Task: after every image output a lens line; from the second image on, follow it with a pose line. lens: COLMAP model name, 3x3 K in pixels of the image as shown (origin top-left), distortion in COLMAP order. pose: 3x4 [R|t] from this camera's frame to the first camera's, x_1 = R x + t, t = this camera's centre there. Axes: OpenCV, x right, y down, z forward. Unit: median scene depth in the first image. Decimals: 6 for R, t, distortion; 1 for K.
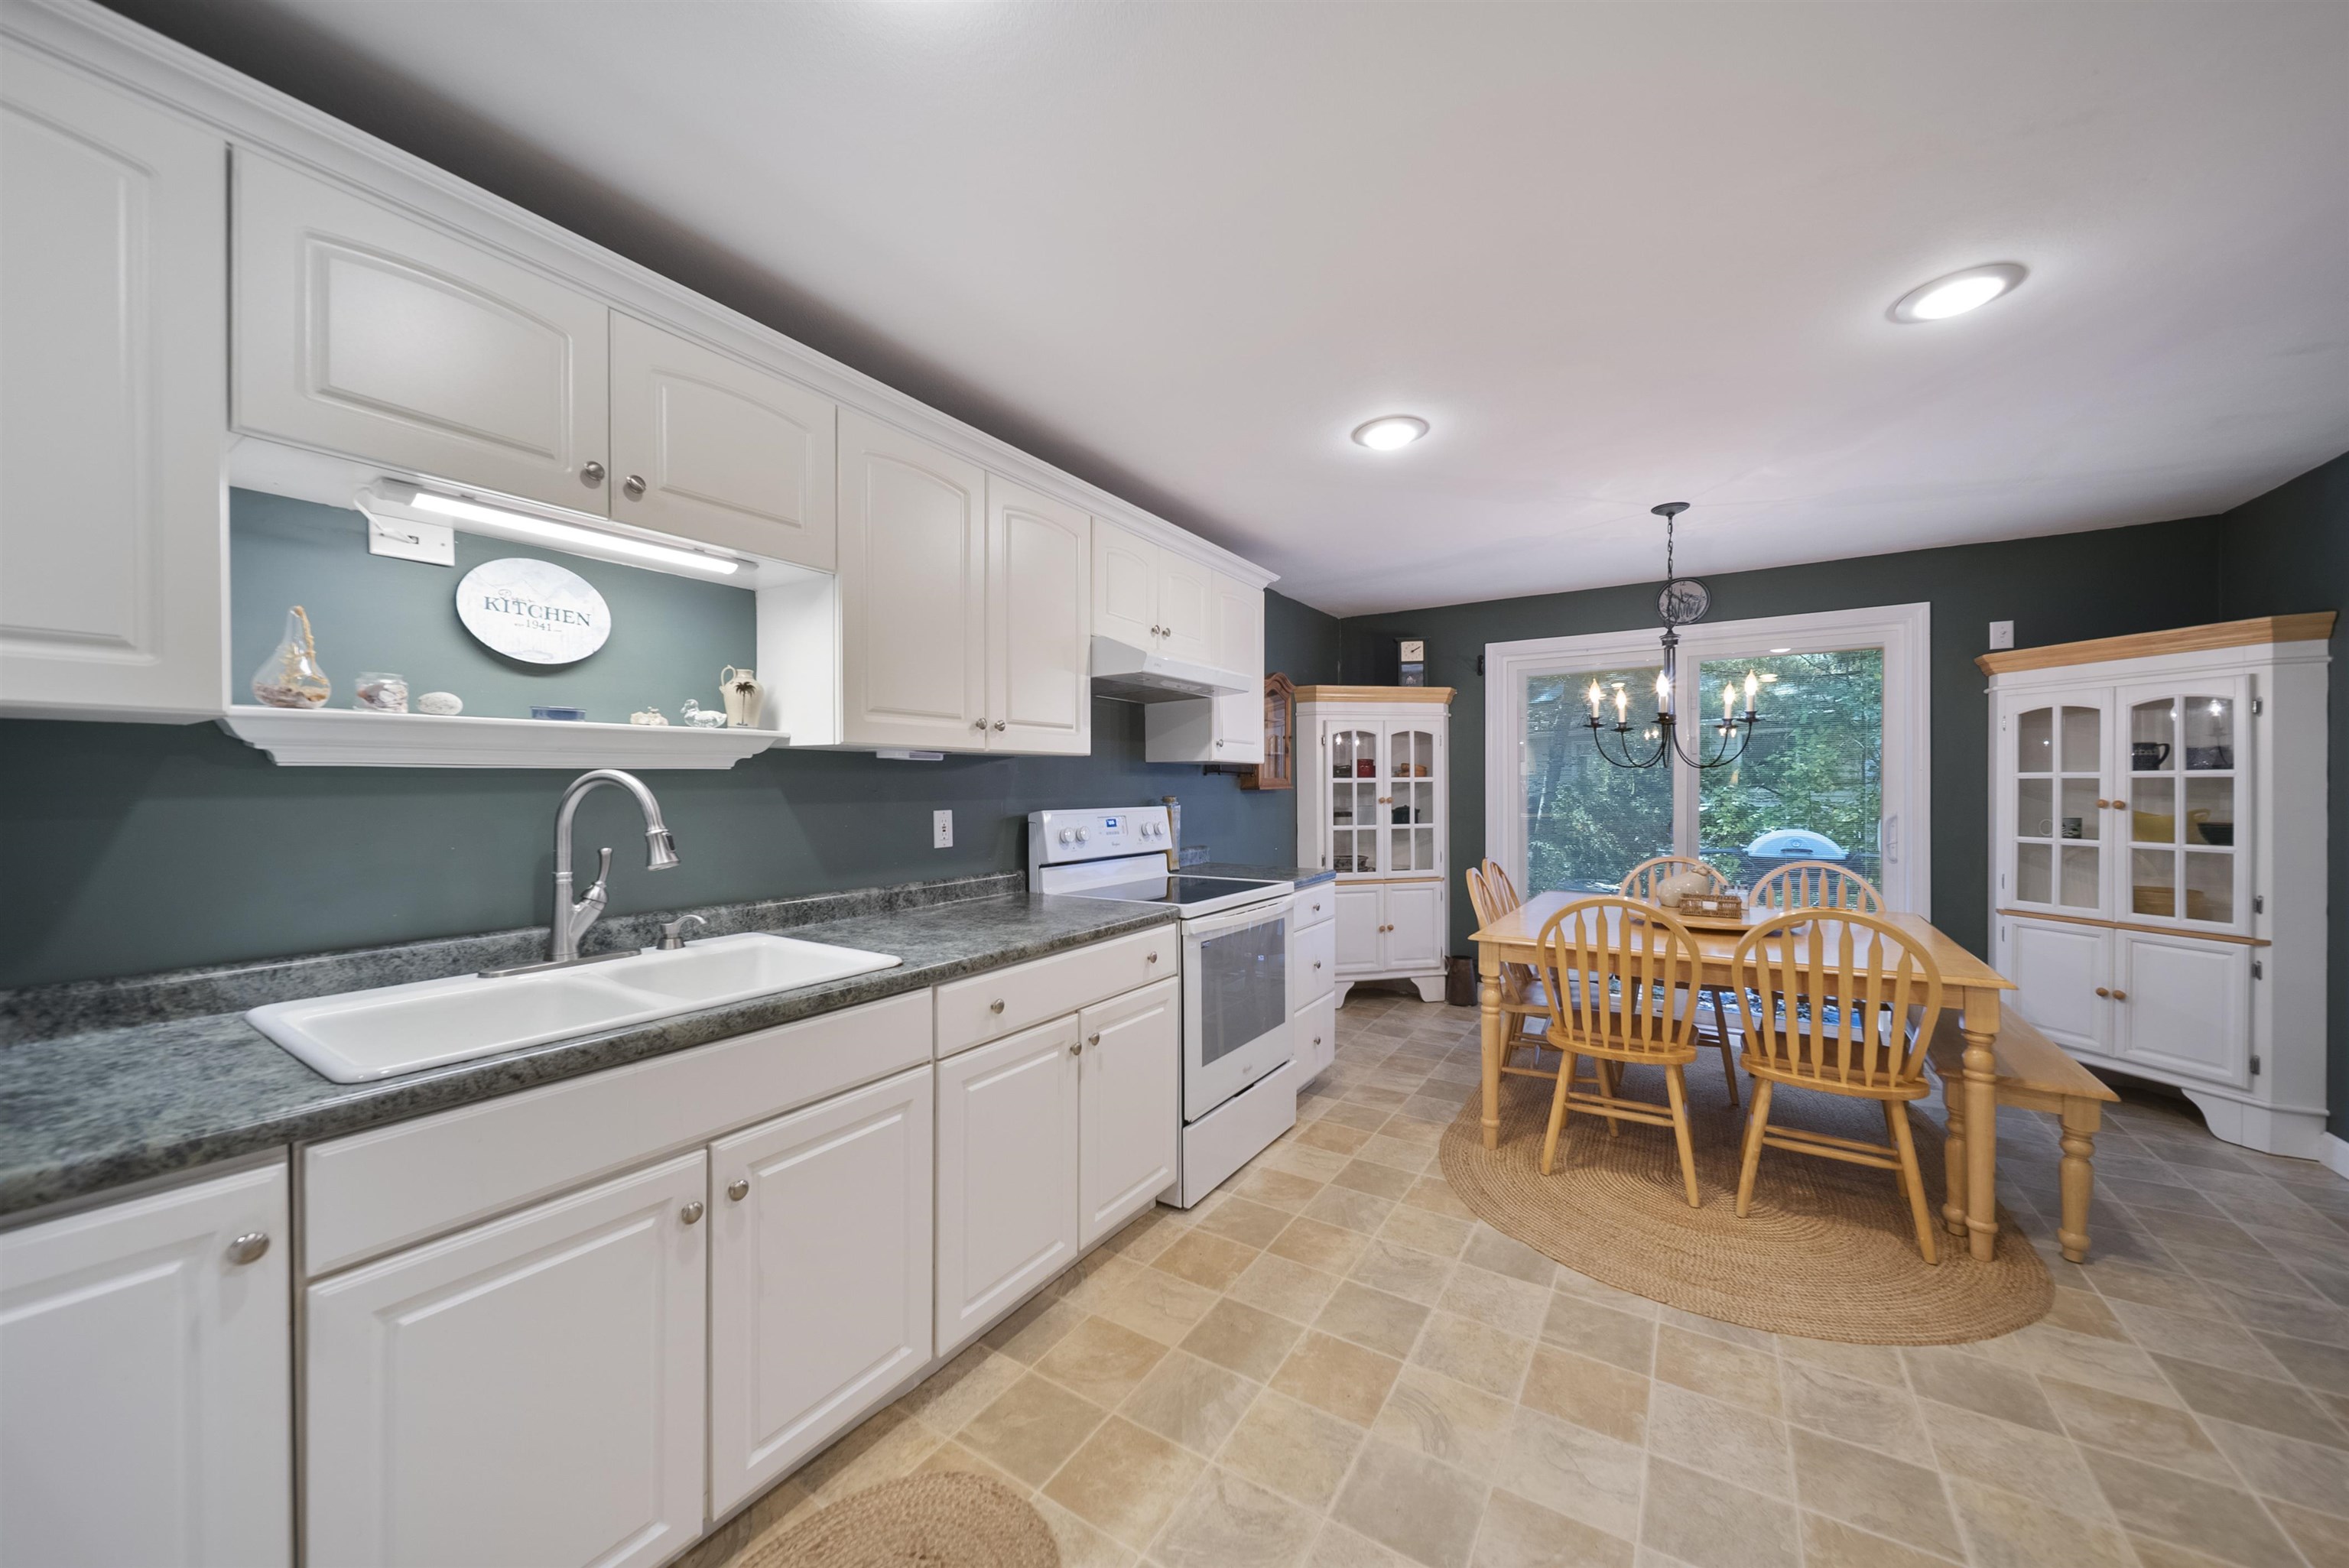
lens RADIAL K [[830.4, 0, 1169.0], [0, 830.4, 791.7], [0, 0, 1]] dist [-0.002723, -0.000690]
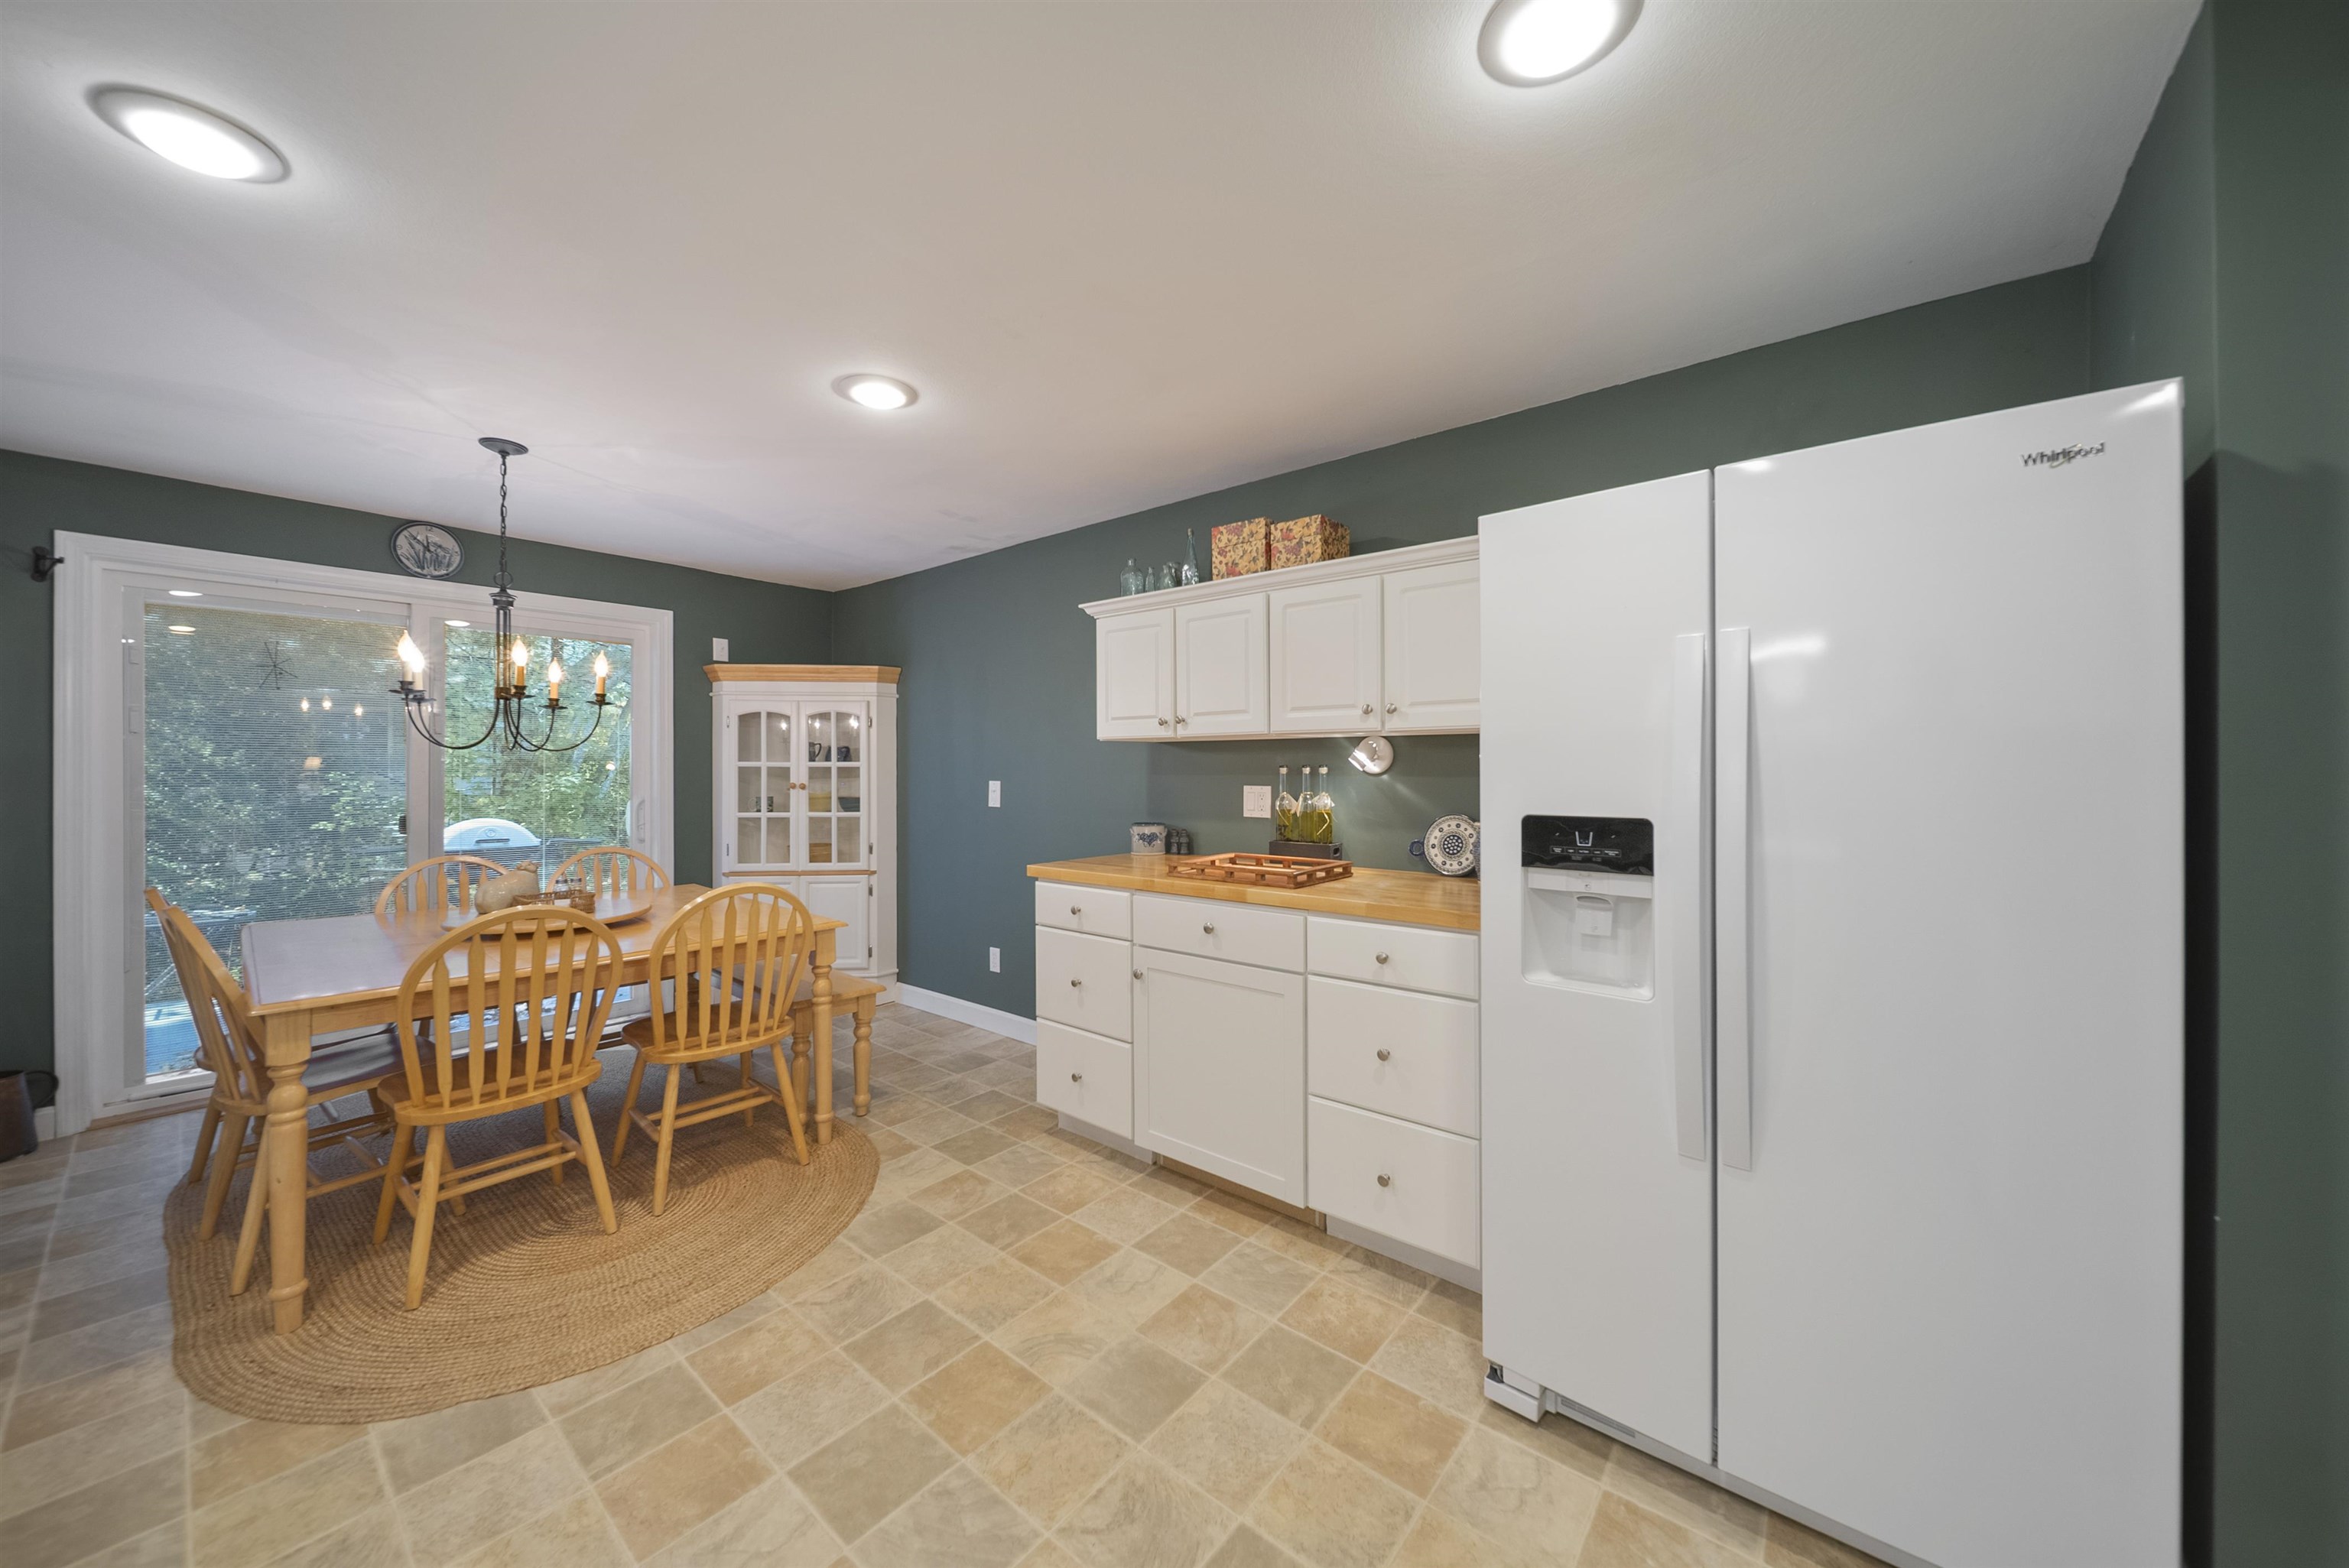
lens RADIAL K [[830.4, 0, 1167.2], [0, 830.4, 768.7], [0, 0, 1]] dist [-0.002723, -0.000690]
pose [[0.120543, 0.007000, 0.992683, -0.182649], [0.003528, 0.999966, -0.007480, -0.001031], [-0.992702, 0.004404, 0.120515, 0.254216]]
